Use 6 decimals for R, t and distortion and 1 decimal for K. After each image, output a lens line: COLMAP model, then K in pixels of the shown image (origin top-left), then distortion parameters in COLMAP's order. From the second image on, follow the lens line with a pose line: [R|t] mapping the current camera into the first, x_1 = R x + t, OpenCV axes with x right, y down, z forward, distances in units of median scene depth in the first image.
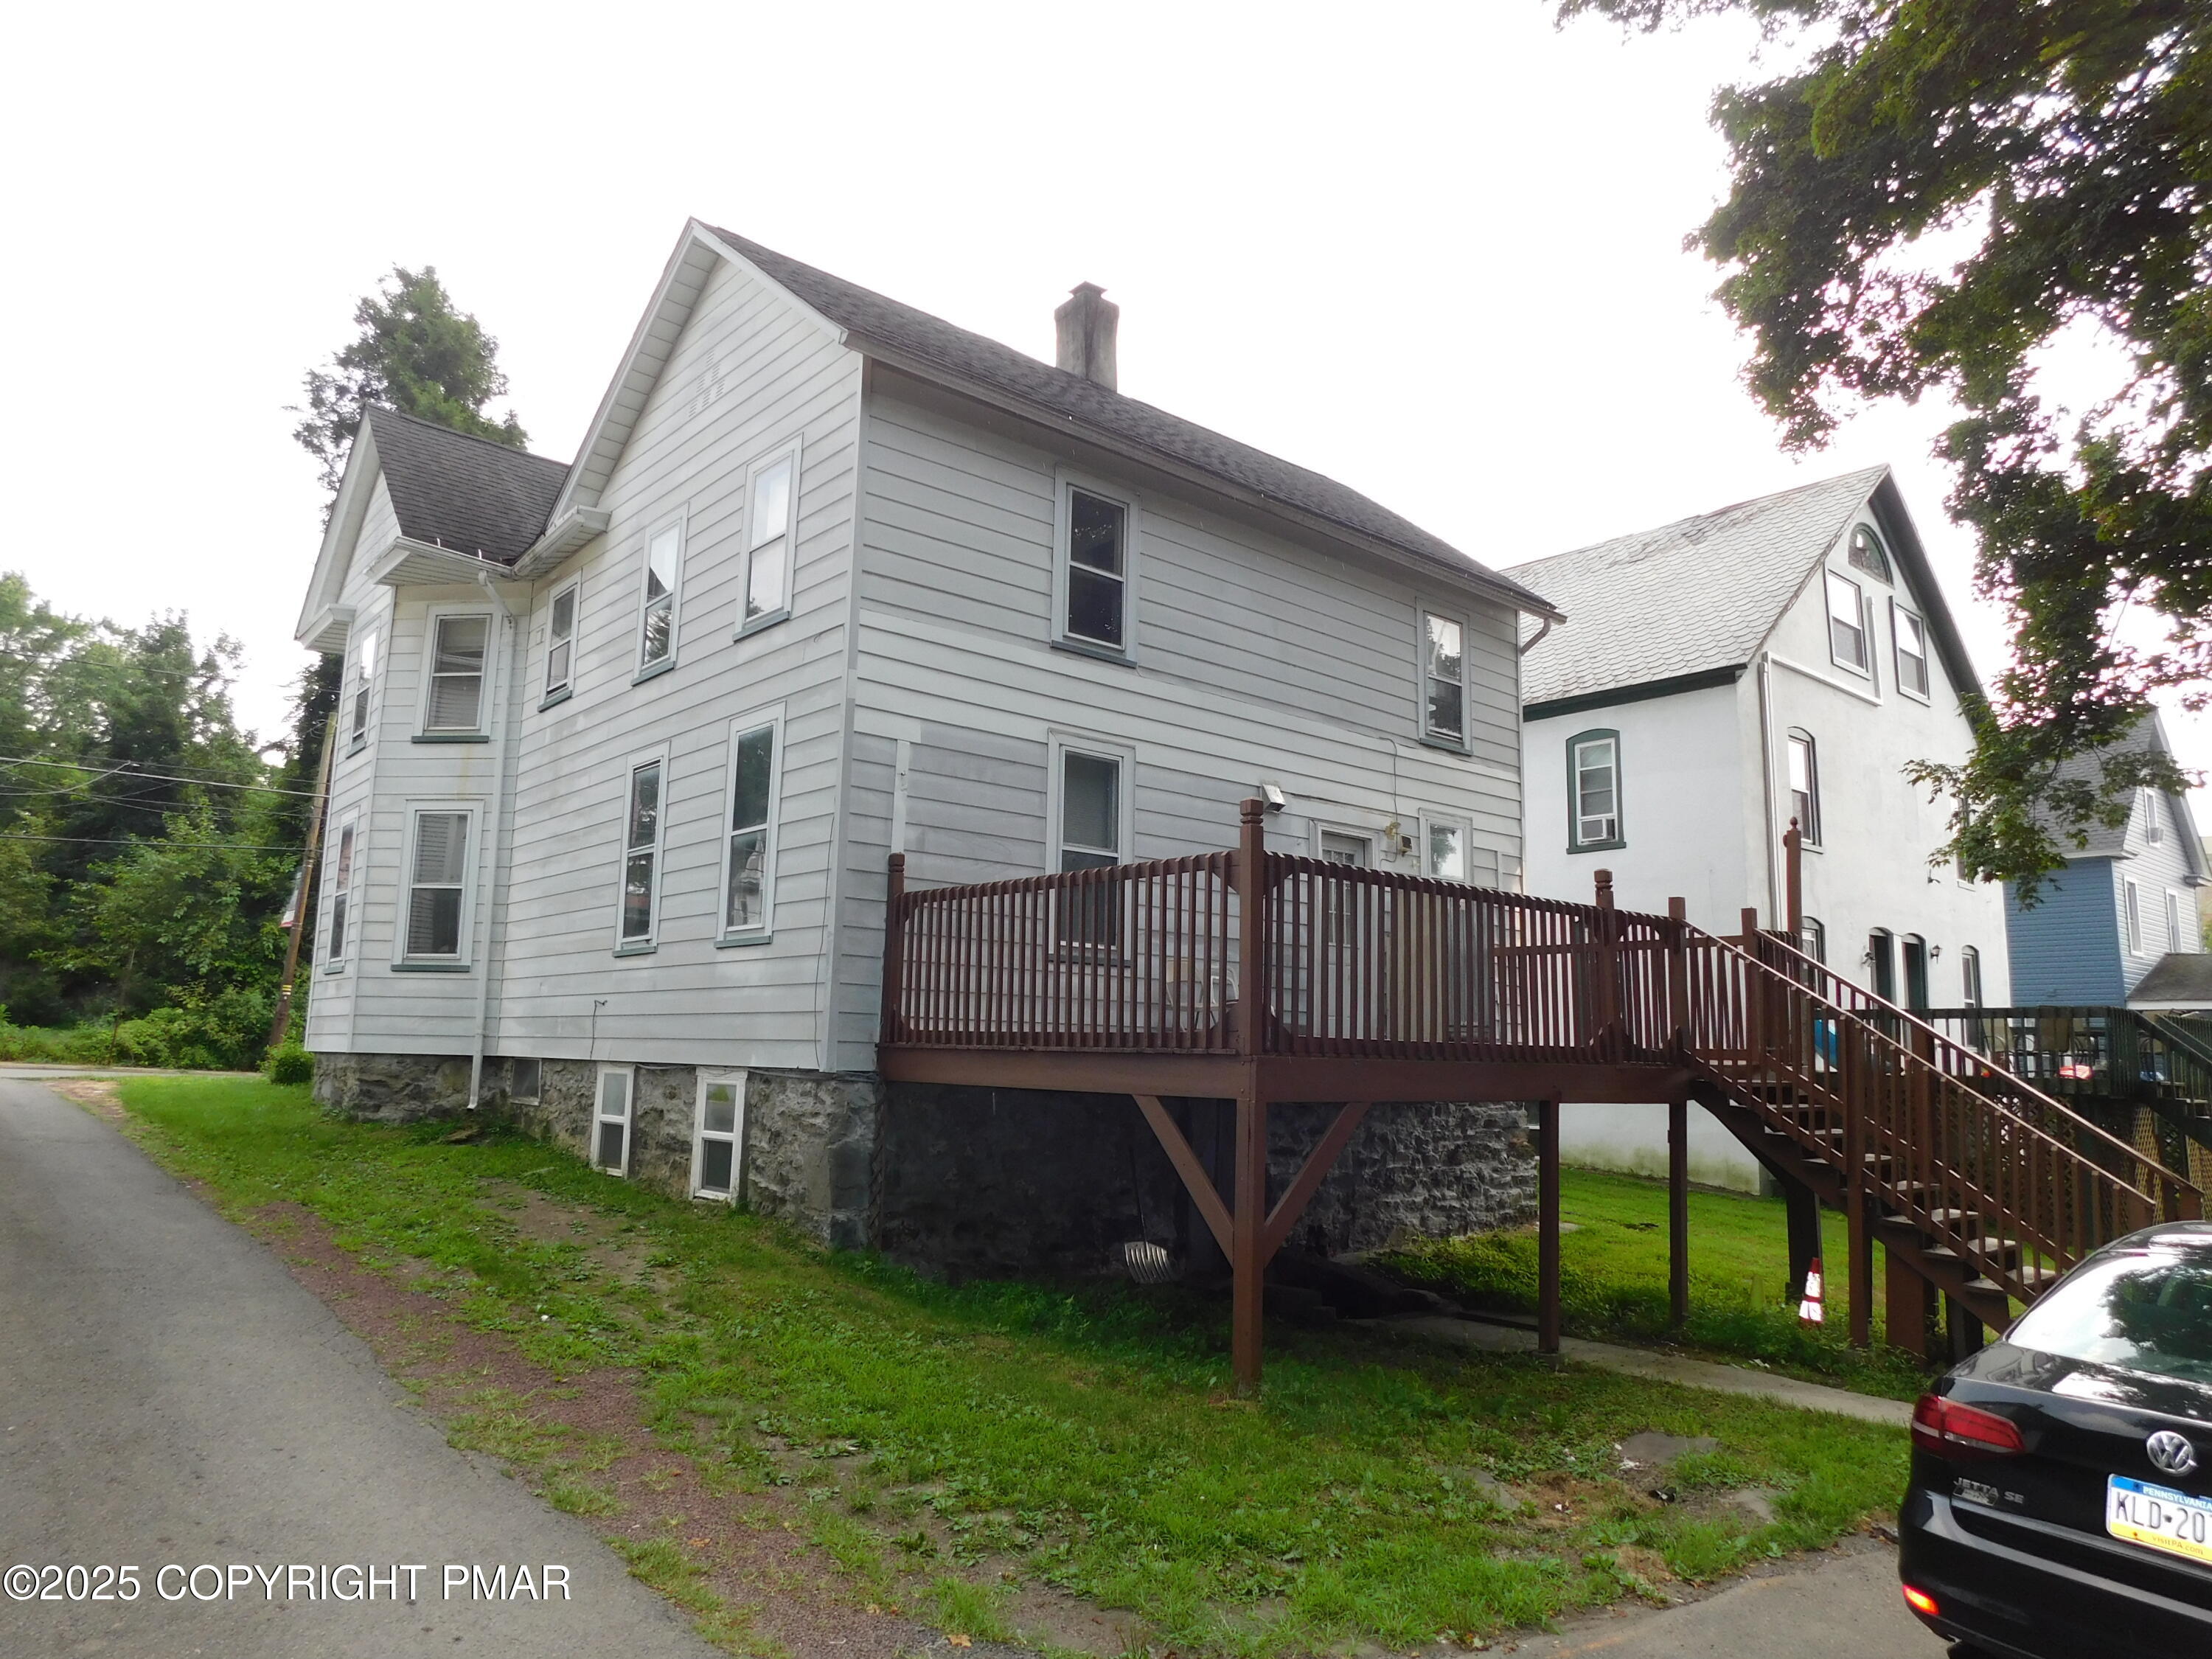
lens RADIAL K [[1461.1, 0, 1103.8], [0, 1461.1, 828.3], [0, 0, 1]] dist [-0.072532, 0.055852]
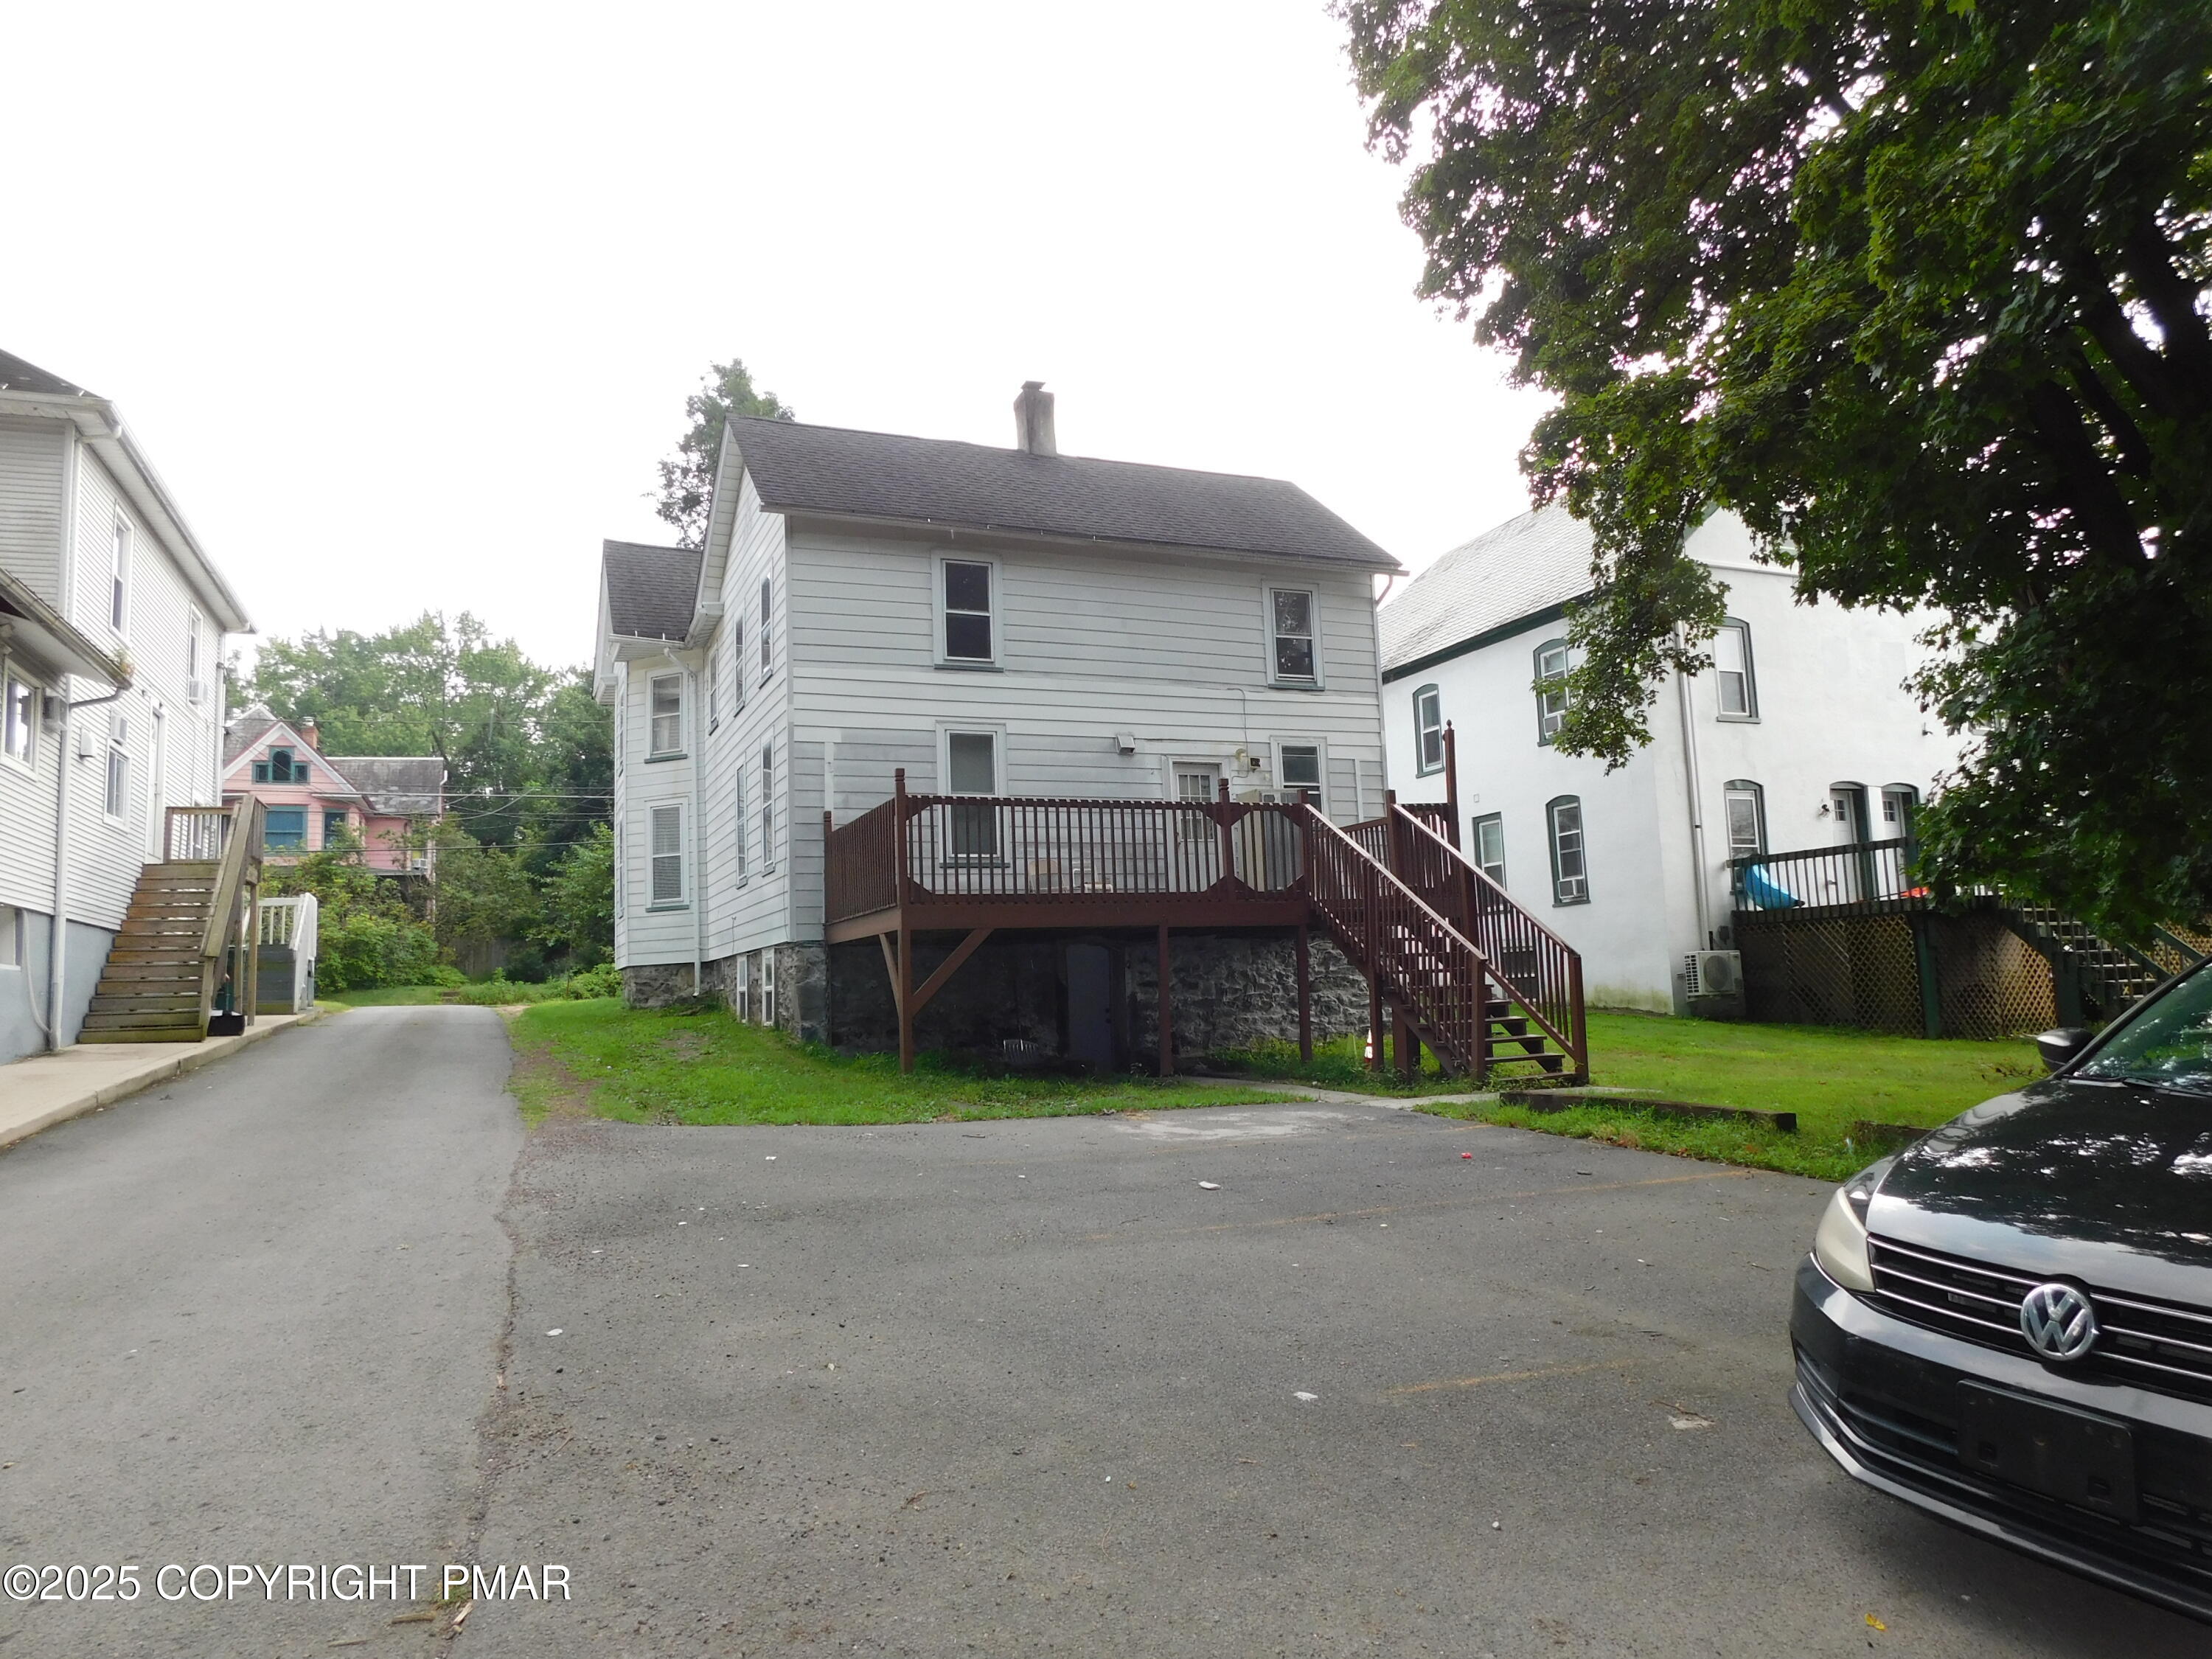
lens RADIAL K [[1461.1, 0, 1099.7], [0, 1461.1, 829.8], [0, 0, 1]] dist [-0.072532, 0.055852]
pose [[0.950786, -0.091705, -0.295967, 0.472778], [0.105934, 0.993846, 0.032365, 0.013137], [0.291178, -0.062125, 0.954650, -0.369425]]
